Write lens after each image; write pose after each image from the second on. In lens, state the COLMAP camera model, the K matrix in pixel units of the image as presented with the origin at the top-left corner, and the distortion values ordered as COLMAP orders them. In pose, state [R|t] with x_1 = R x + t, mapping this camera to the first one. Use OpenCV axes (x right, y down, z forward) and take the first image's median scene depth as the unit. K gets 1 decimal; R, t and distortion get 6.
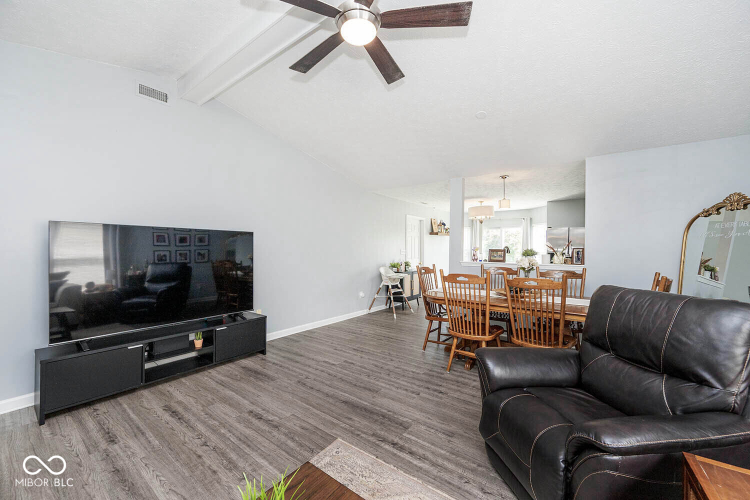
lens RADIAL K [[292.5, 0, 372.3], [0, 292.5, 247.2], [0, 0, 1]] dist [-0.003424, -0.000013]
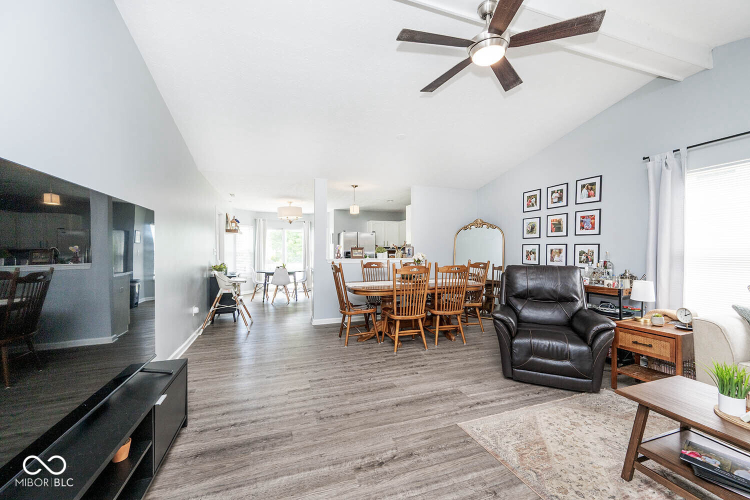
lens RADIAL K [[292.5, 0, 372.1], [0, 292.5, 252.2], [0, 0, 1]] dist [-0.003424, -0.000013]
pose [[0.565935, -0.011776, 0.824366, -0.812171], [0.001652, 0.999912, 0.013150, 0.015547], [-0.824448, -0.006080, 0.565905, 0.466706]]
